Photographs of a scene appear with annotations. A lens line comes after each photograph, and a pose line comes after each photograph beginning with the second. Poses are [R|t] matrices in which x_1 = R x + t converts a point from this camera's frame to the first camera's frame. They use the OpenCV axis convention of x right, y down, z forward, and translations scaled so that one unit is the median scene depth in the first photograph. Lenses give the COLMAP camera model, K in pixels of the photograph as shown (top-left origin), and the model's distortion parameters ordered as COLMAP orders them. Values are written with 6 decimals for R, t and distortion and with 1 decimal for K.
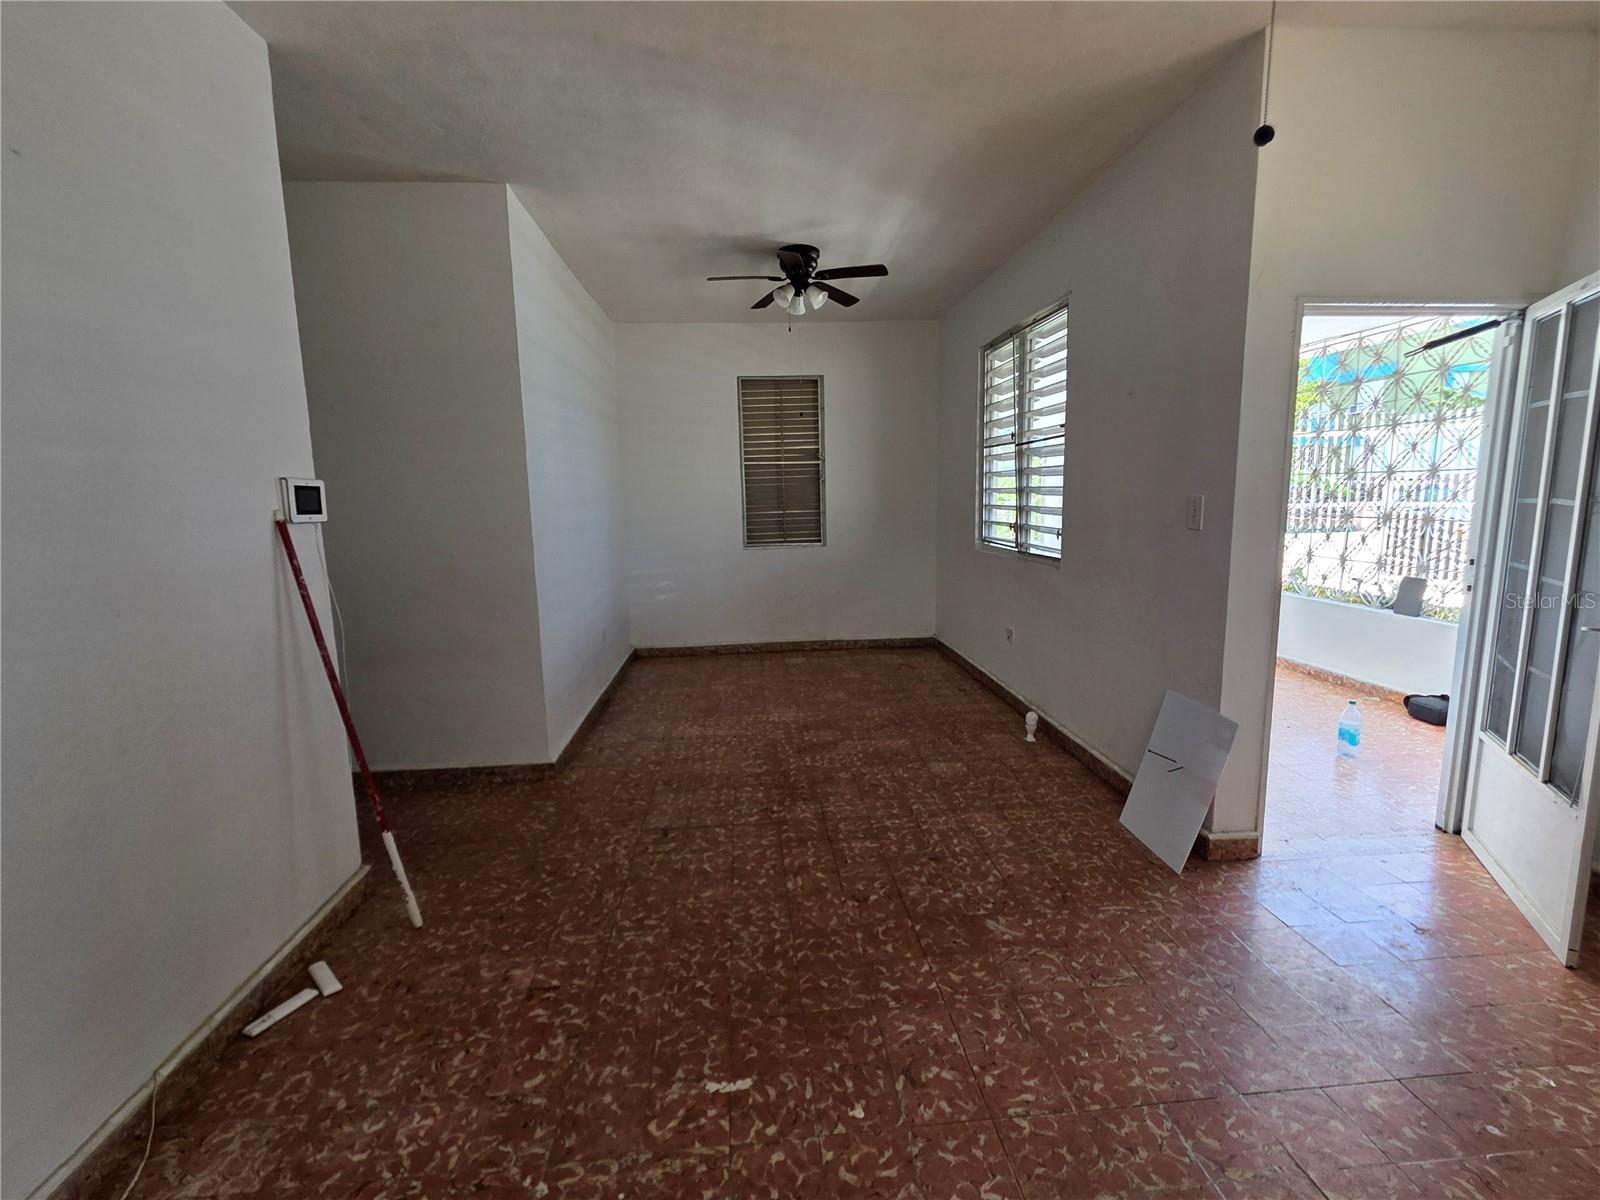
lens RADIAL K [[733.1, 0, 807.7], [0, 733.1, 607.7], [0, 0, 1]] dist [0.000276, -0.000033]
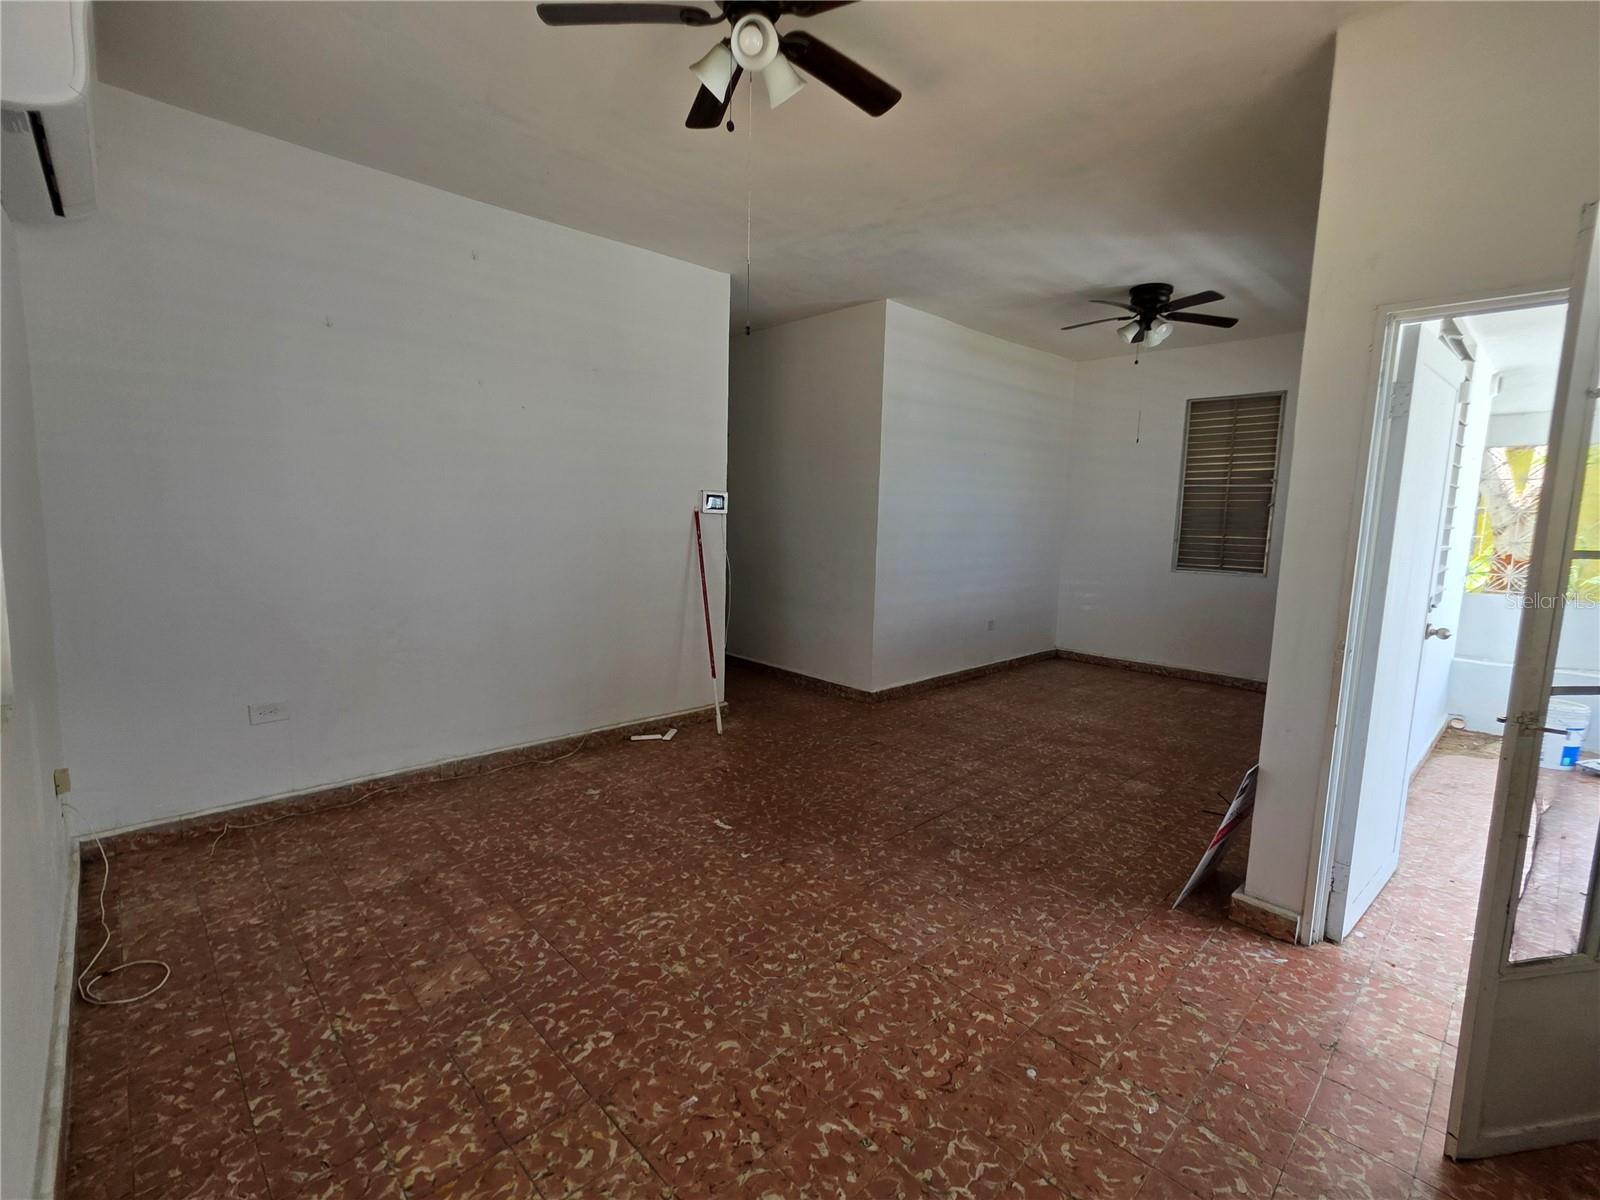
lens RADIAL K [[733.1, 0, 795.3], [0, 733.1, 601.7], [0, 0, 1]] dist [0.000276, -0.000033]
pose [[0.620340, 0.135984, -0.772455, 0.659177], [-0.160613, 0.986010, 0.044594, -0.002563], [0.767712, 0.096403, 0.633502, -0.034042]]
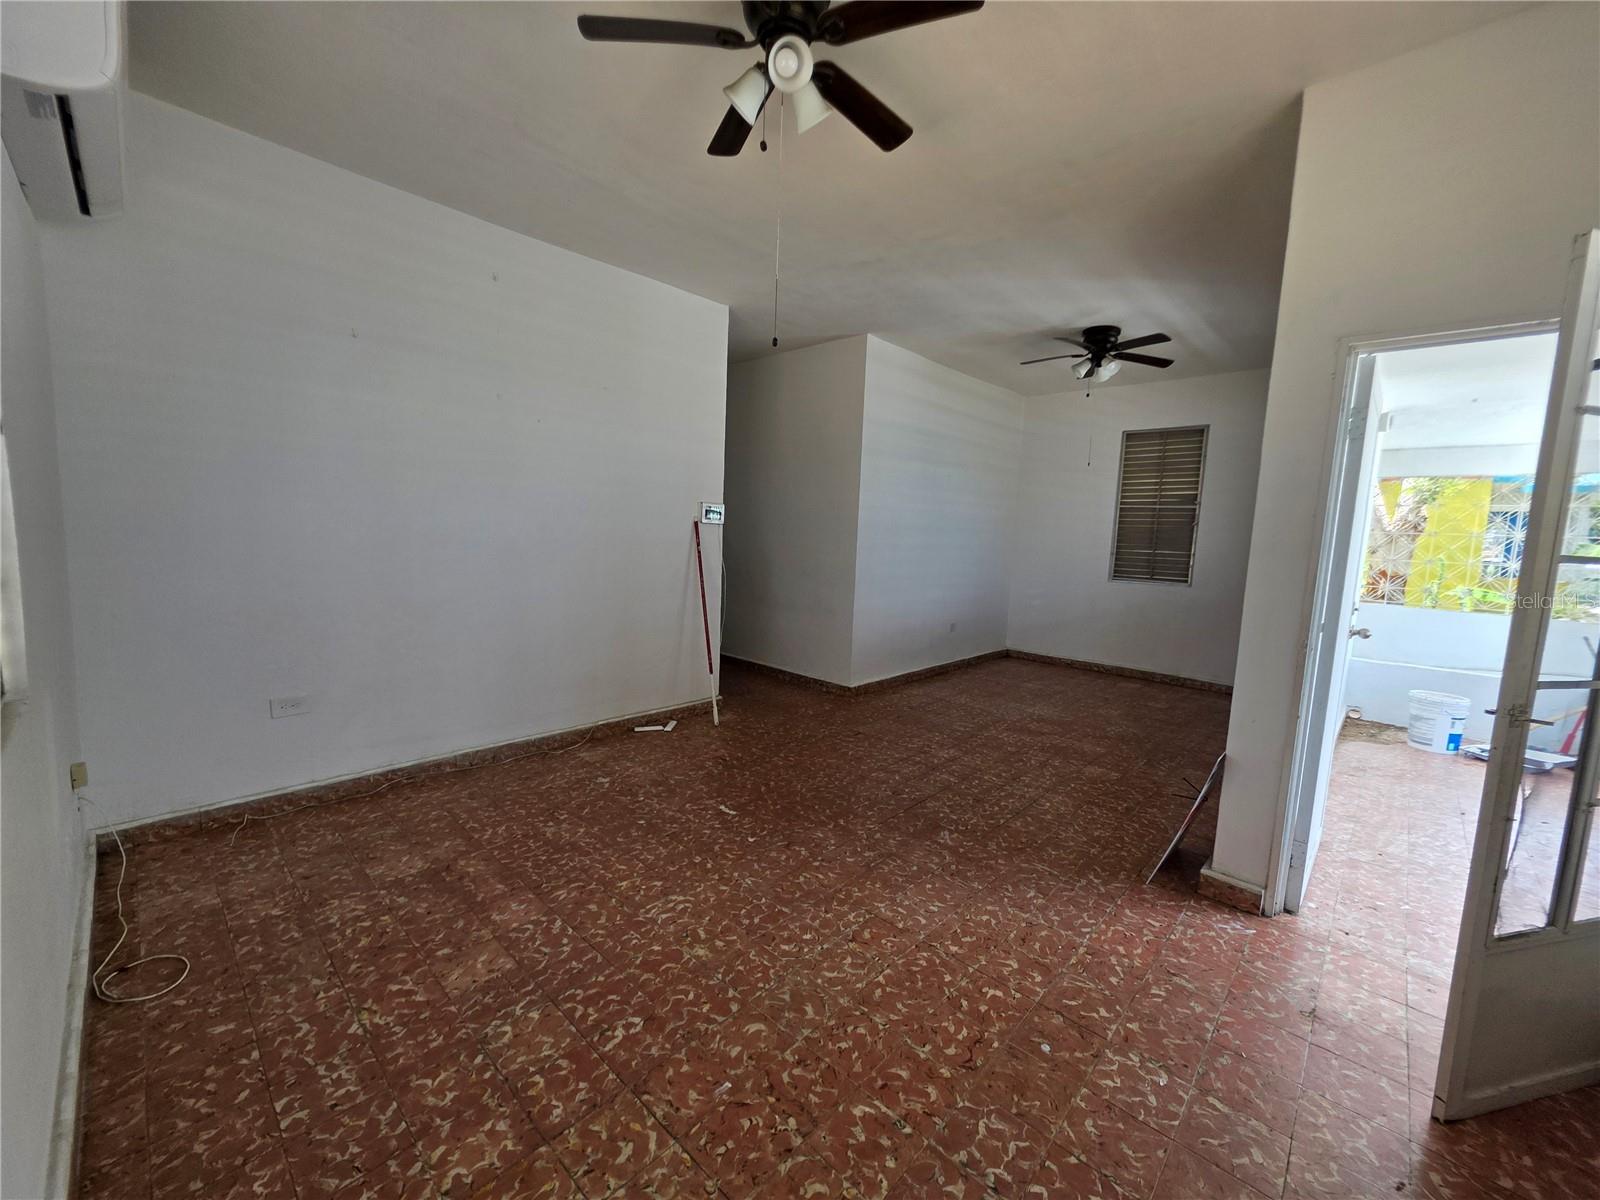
lens RADIAL K [[643.2, 0, 796.3], [0, 643.2, 601.5], [0, 0, 1]] dist [0.001307, -0.000893]
pose [[0.659624, 0.133199, -0.739698, 0.597180], [-0.169243, 0.985218, 0.026488, 0.012568], [0.732293, 0.107716, 0.672417, -0.040243]]
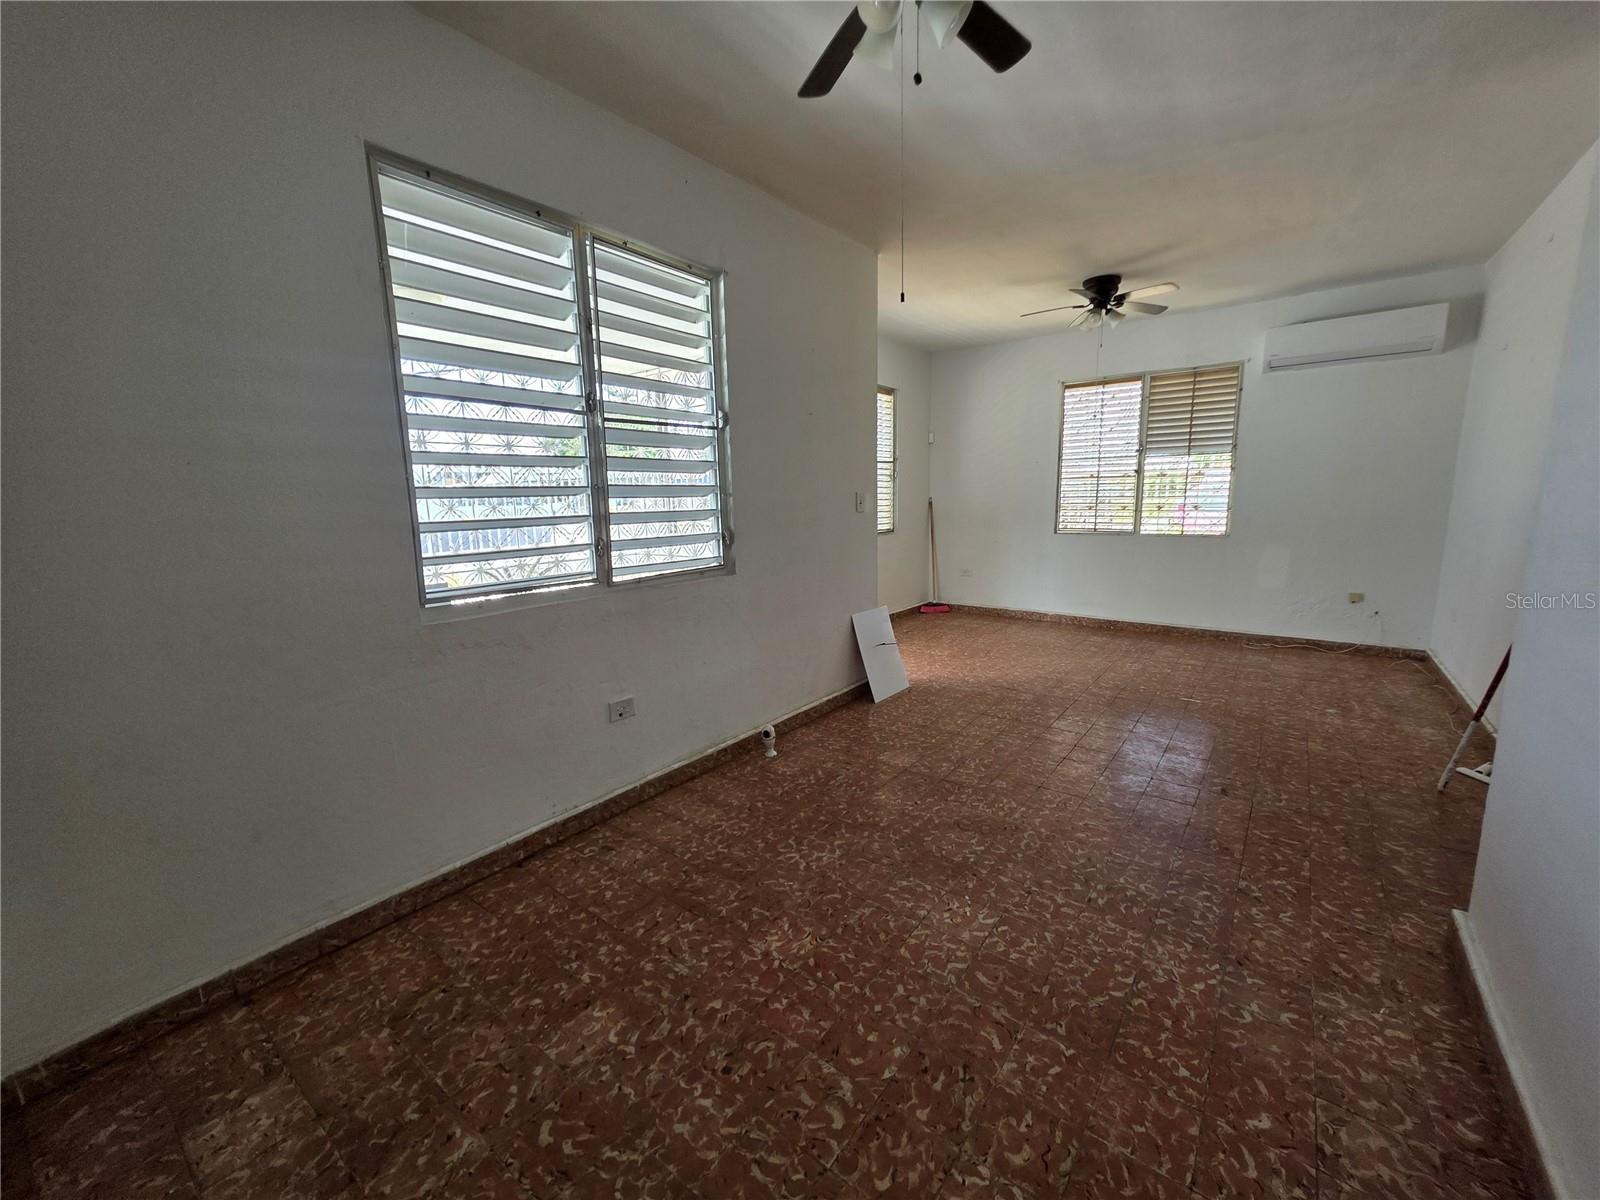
lens RADIAL K [[643.2, 0, 807.2], [0, 643.2, 596.4], [0, 0, 1]] dist [0.001307, -0.000893]
pose [[-0.740037, -0.067693, 0.669151, -0.301305], [0.142874, 0.956391, 0.254761, -0.243837], [-0.657216, 0.284137, -0.698093, 1.685681]]
